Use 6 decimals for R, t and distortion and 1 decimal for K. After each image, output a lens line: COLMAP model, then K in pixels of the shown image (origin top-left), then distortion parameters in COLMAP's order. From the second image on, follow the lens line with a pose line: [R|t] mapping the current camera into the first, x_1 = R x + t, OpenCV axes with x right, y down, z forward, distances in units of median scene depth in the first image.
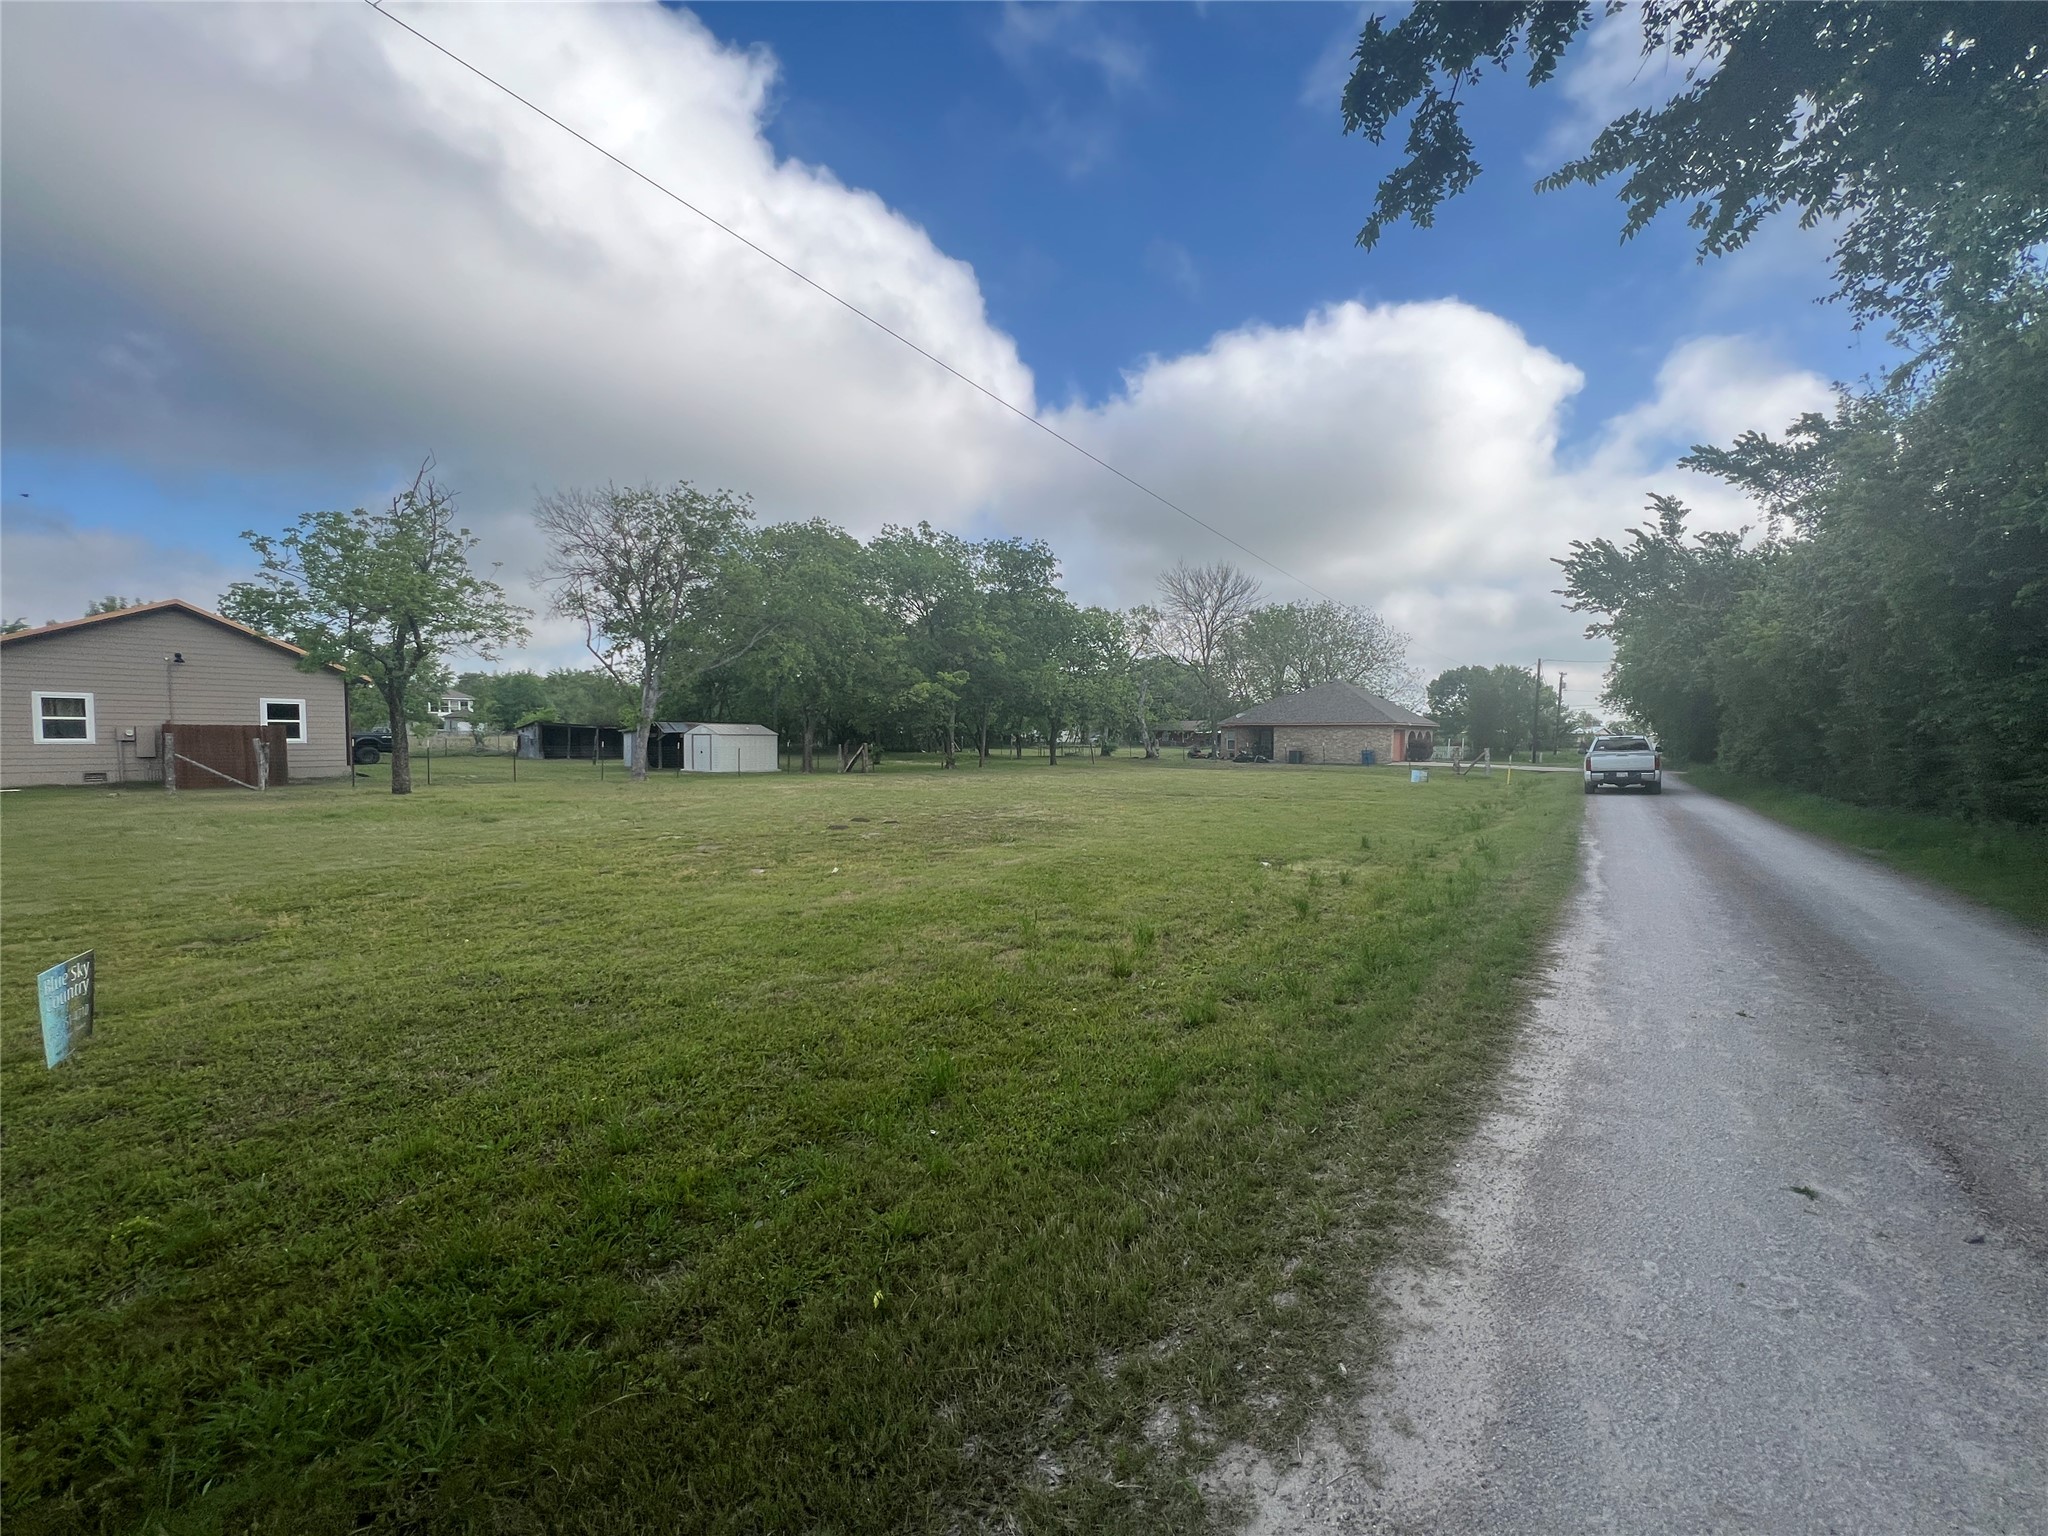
lens RADIAL K [[821.1, 0, 1024.0], [0, 821.1, 768.0], [0, 0, 1]] dist [0.001876, -0.000332]
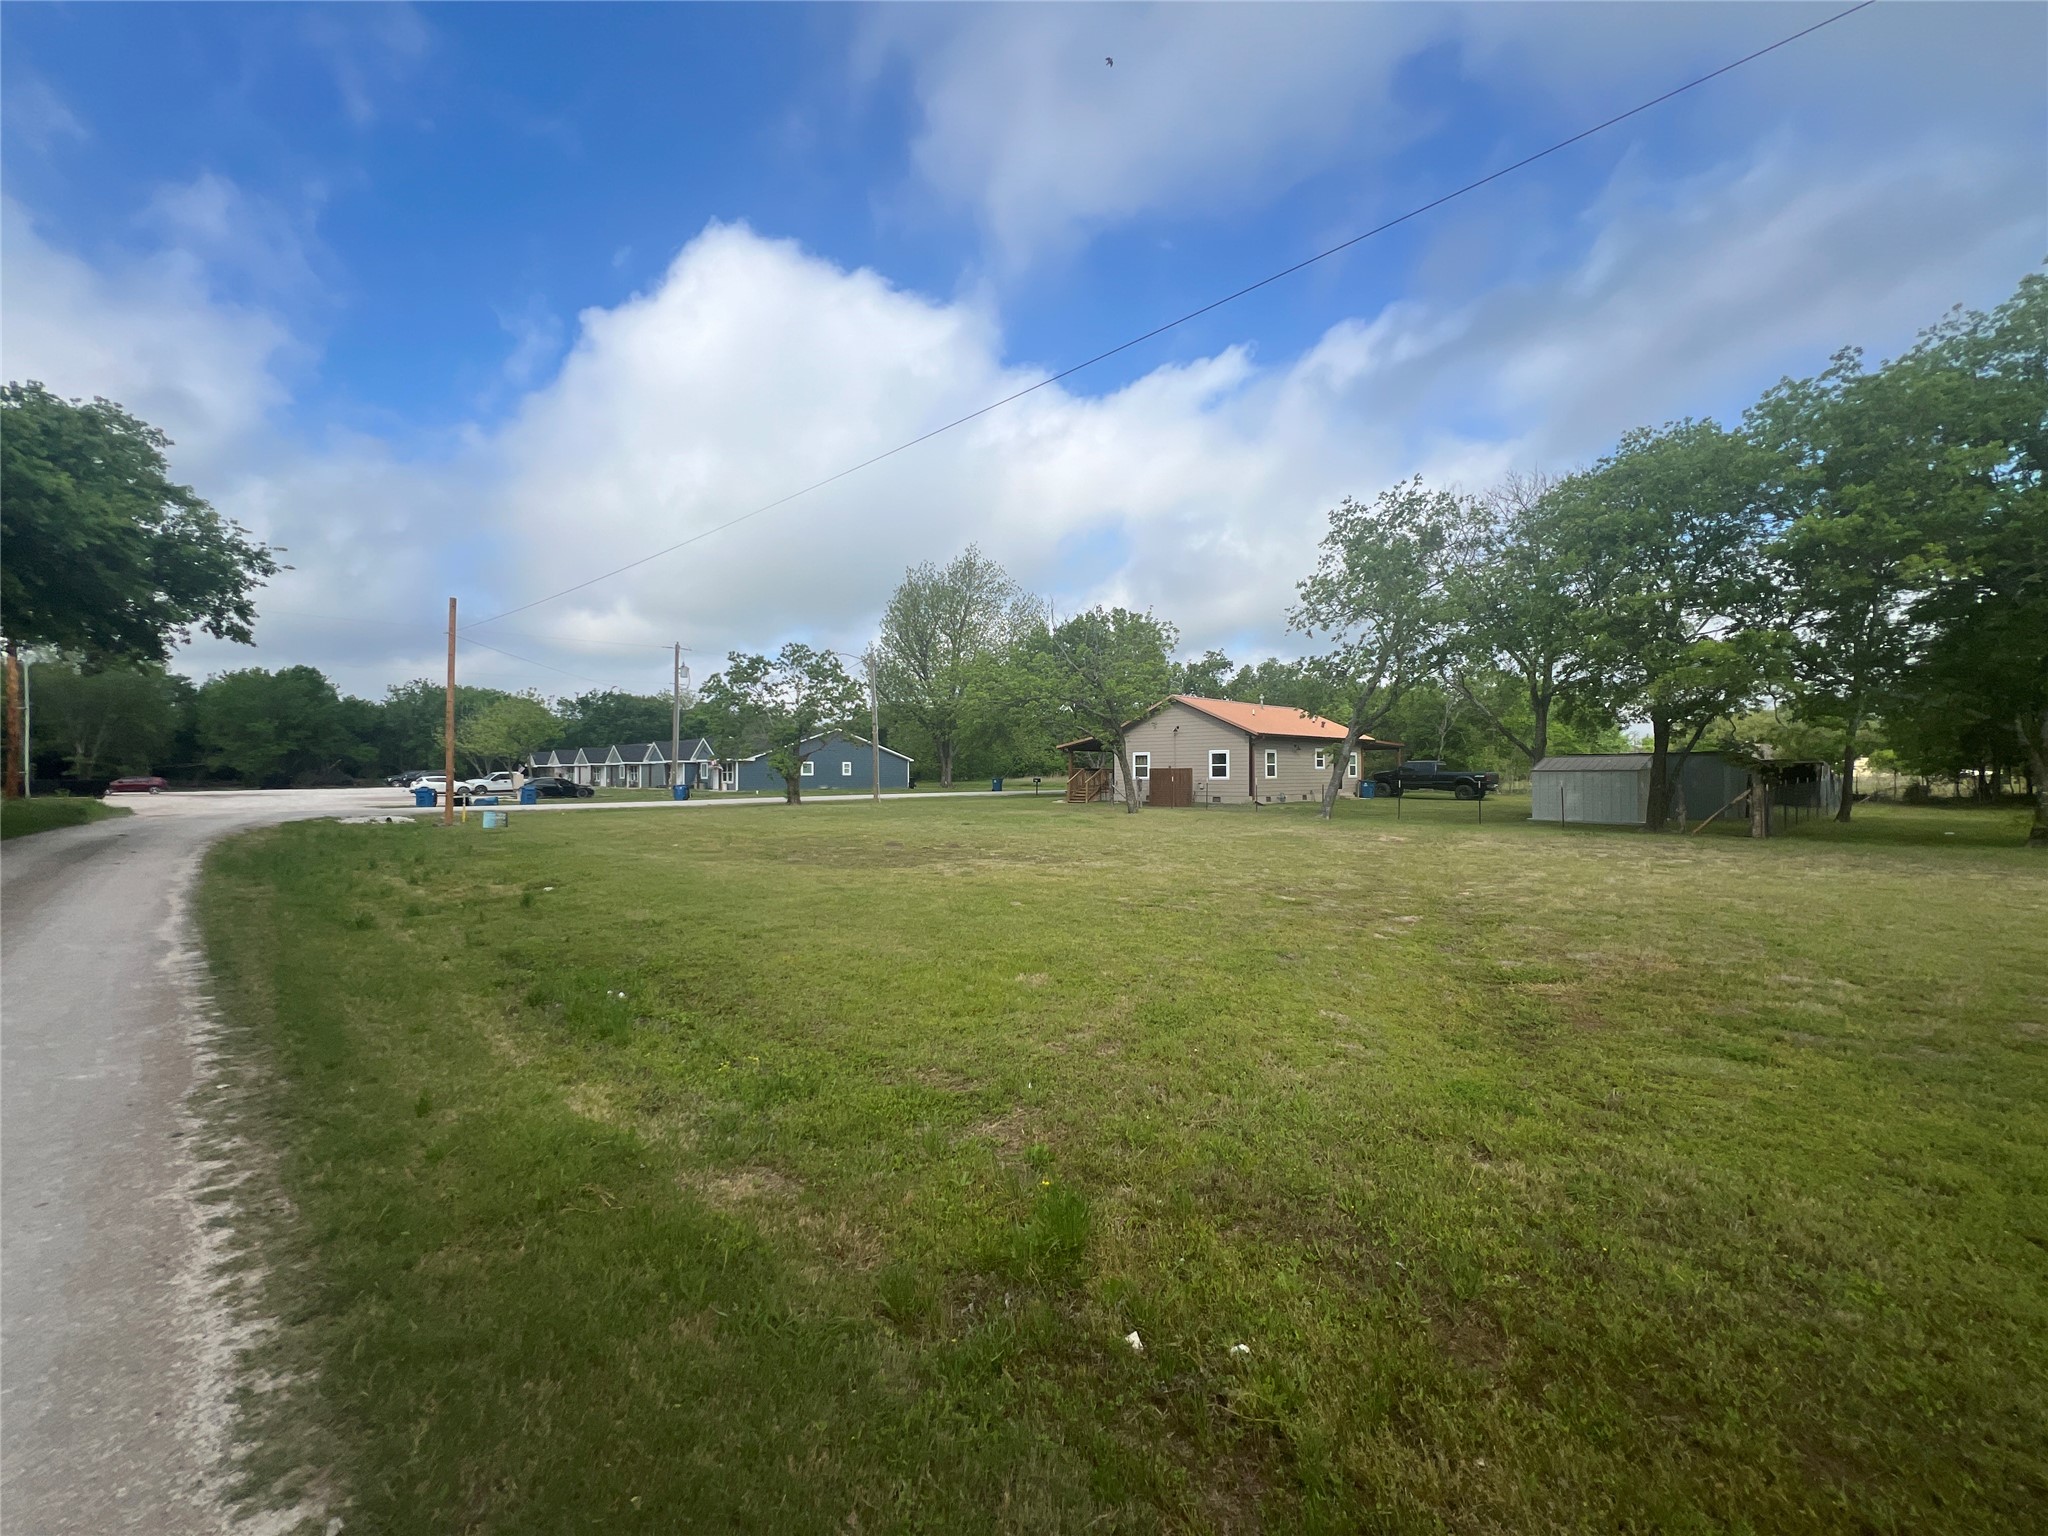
lens RADIAL K [[820.0, 0, 1024.6], [0, 820.0, 773.0], [0, 0, 1]] dist [-0.002791, 0.000748]
pose [[-0.179971, -0.007412, -0.983644, 0.417488], [-0.036775, 0.999323, -0.000802, -0.019963], [0.982984, 0.036029, -0.180122, 0.635558]]
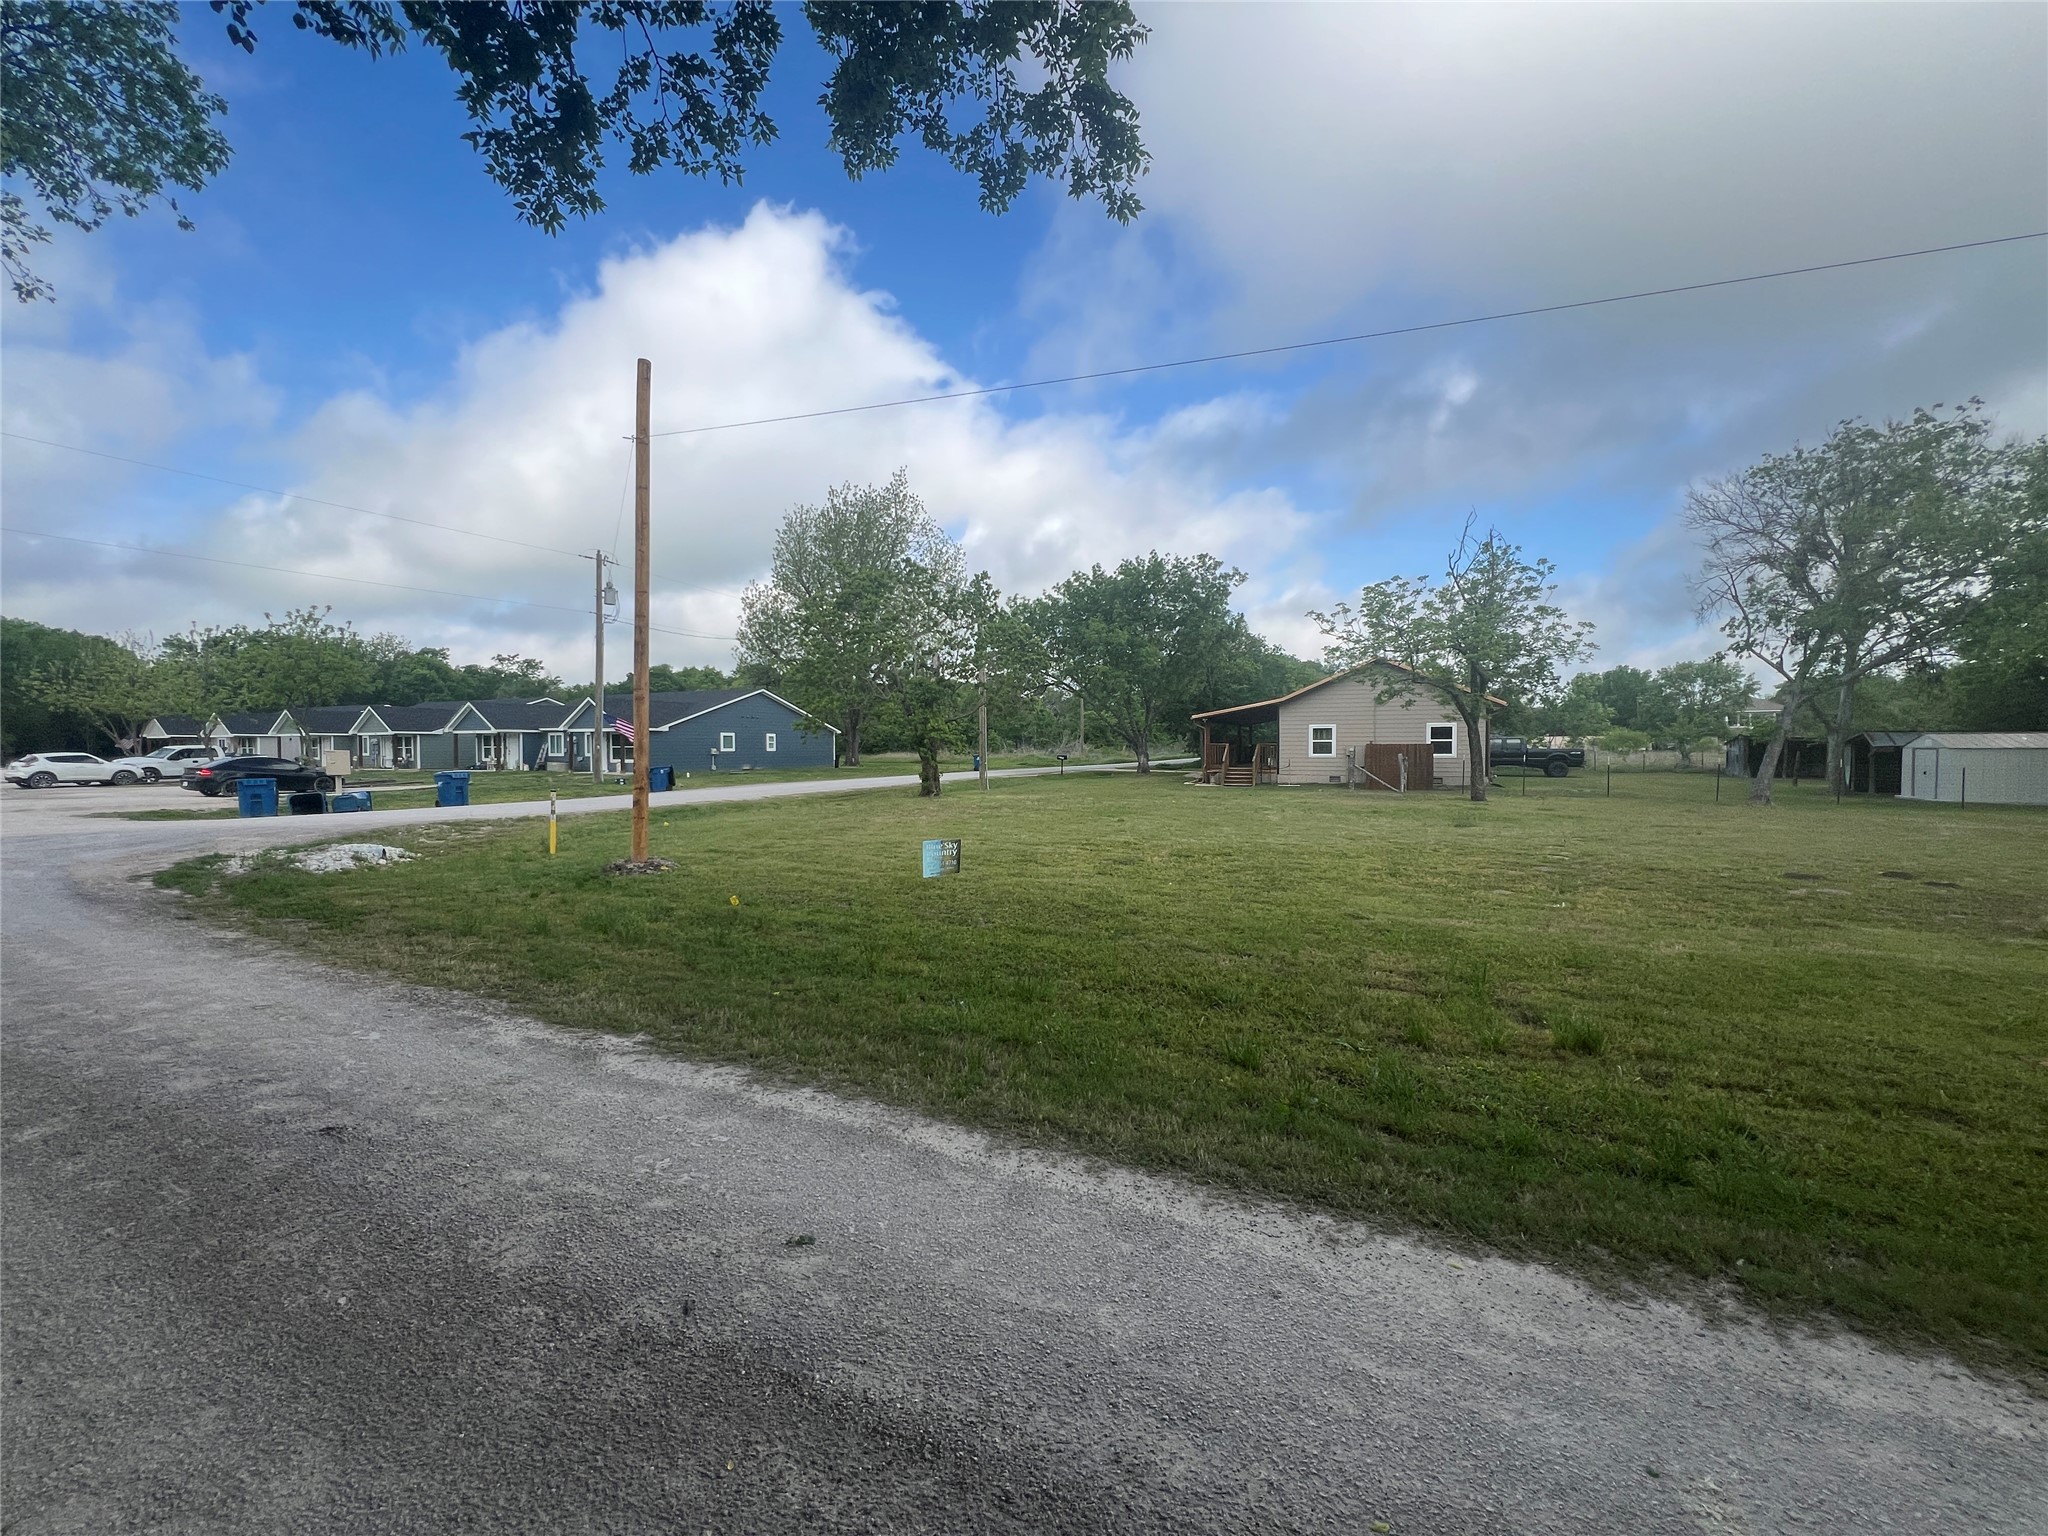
lens RADIAL K [[820.0, 0, 1024.6], [0, 820.0, 773.0], [0, 0, 1]] dist [-0.002791, 0.000748]
pose [[0.189899, 0.022275, -0.981551, 0.154656], [-0.035919, 0.999231, 0.015727, -0.002186], [0.981146, 0.032270, 0.190553, 0.086862]]
